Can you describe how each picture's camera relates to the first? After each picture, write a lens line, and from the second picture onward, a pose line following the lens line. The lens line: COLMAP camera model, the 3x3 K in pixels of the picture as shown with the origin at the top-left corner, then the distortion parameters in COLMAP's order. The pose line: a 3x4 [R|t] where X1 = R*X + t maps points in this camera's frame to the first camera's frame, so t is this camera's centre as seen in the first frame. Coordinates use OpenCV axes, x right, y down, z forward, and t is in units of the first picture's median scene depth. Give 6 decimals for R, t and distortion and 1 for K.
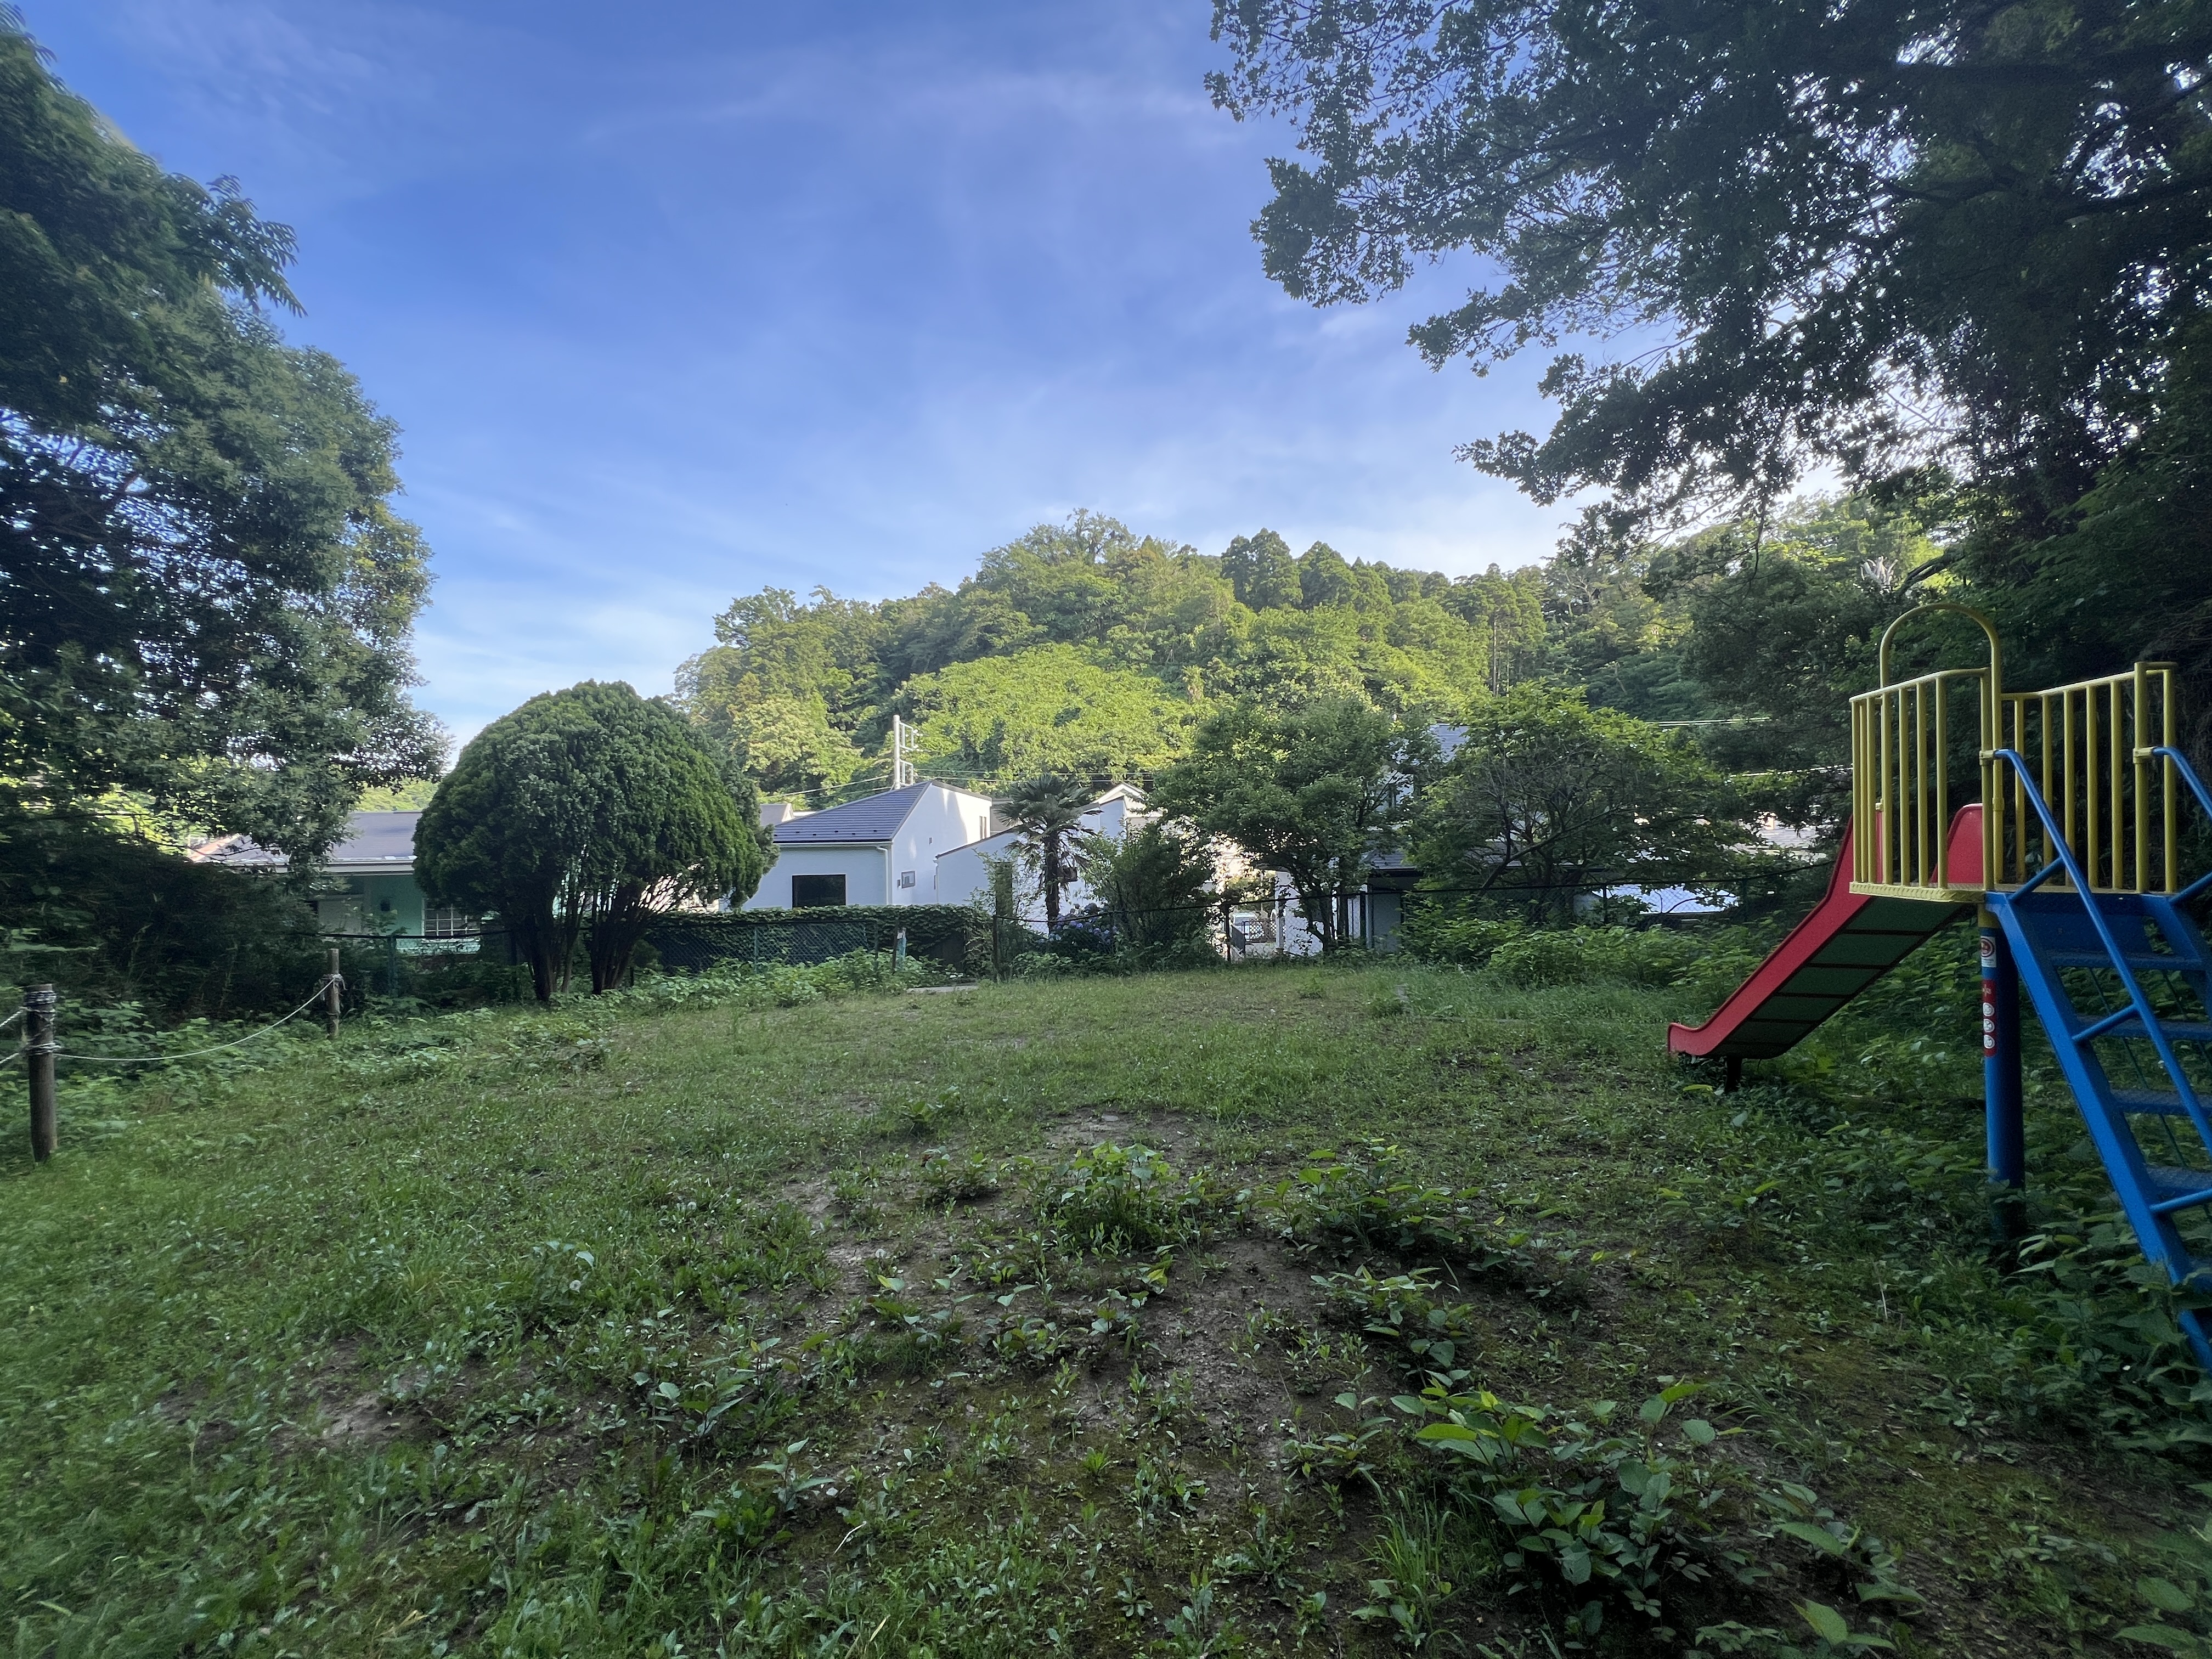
lens RADIAL K [[885.5, 0, 1106.0], [0, 885.5, 829.5], [0, 0, 1]] dist [-0.001274, -0.000130]
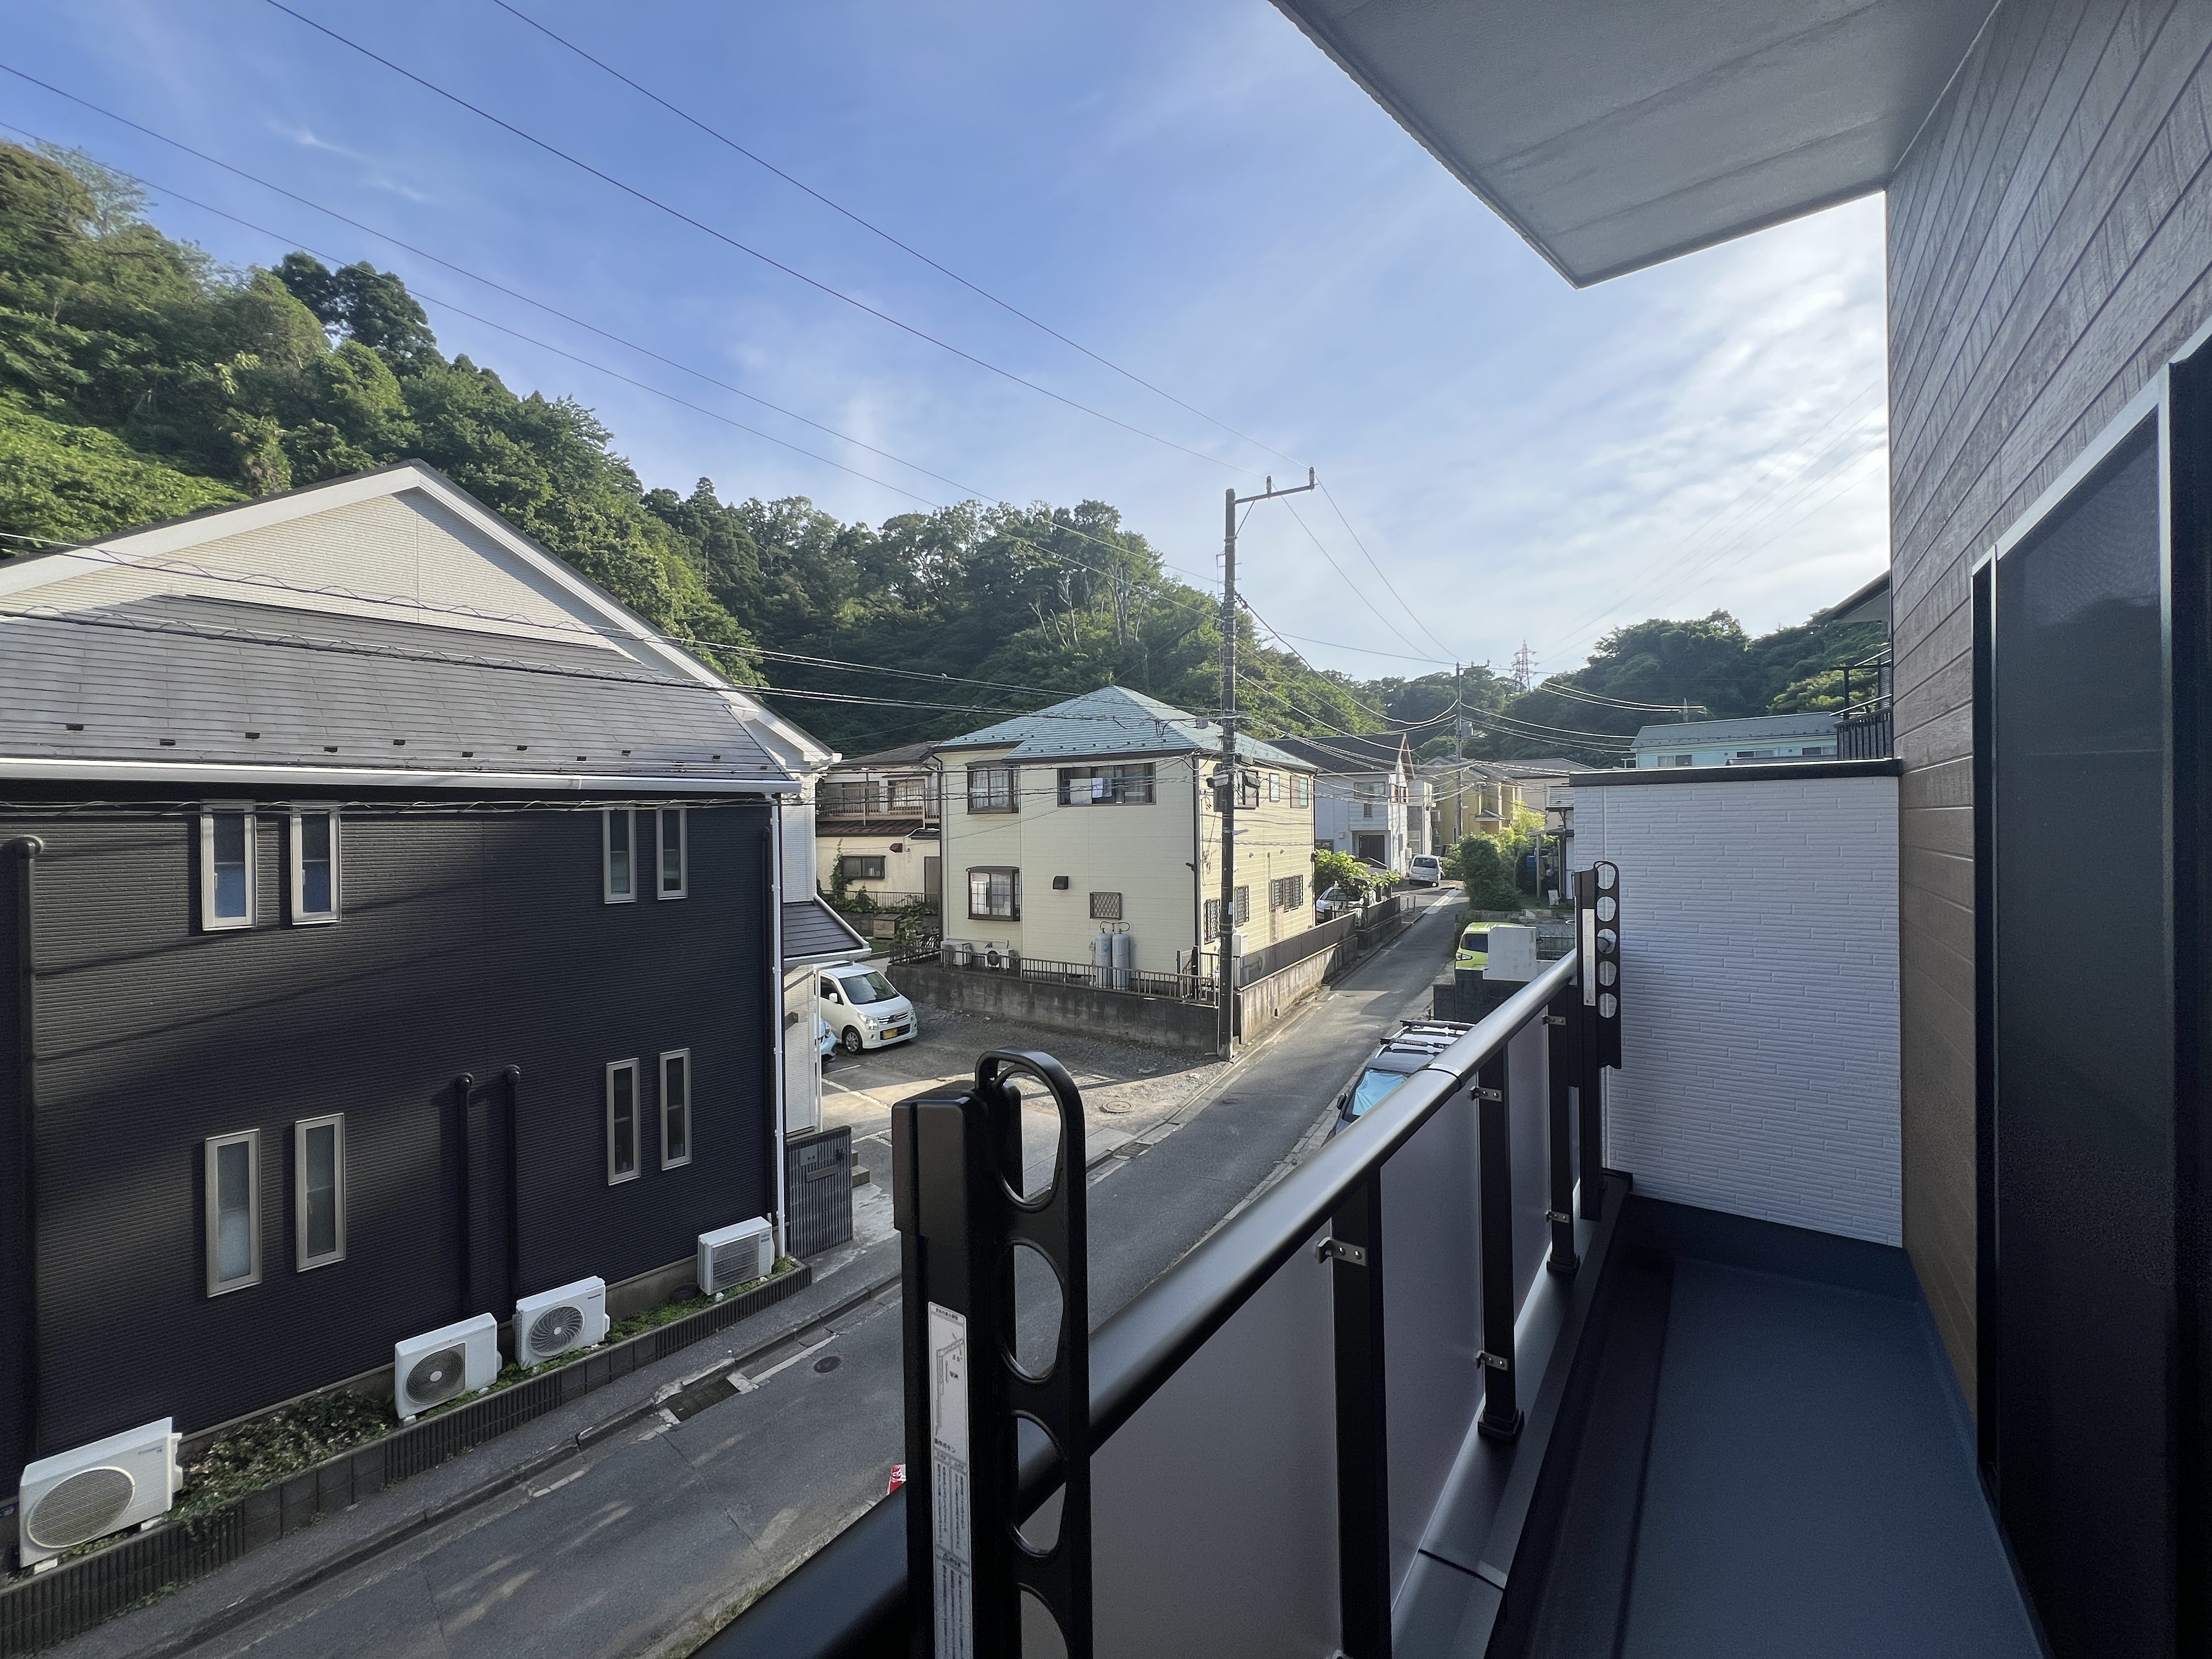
lens RADIAL K [[885.5, 0, 1106.0], [0, 885.5, 829.5], [0, 0, 1]] dist [-0.001274, -0.000130]
pose [[0.548605, 0.004139, 0.836071, -0.033567], [-0.005896, 0.999982, -0.001082, 0.017371], [-0.836061, -0.004335, 0.548620, 0.348736]]
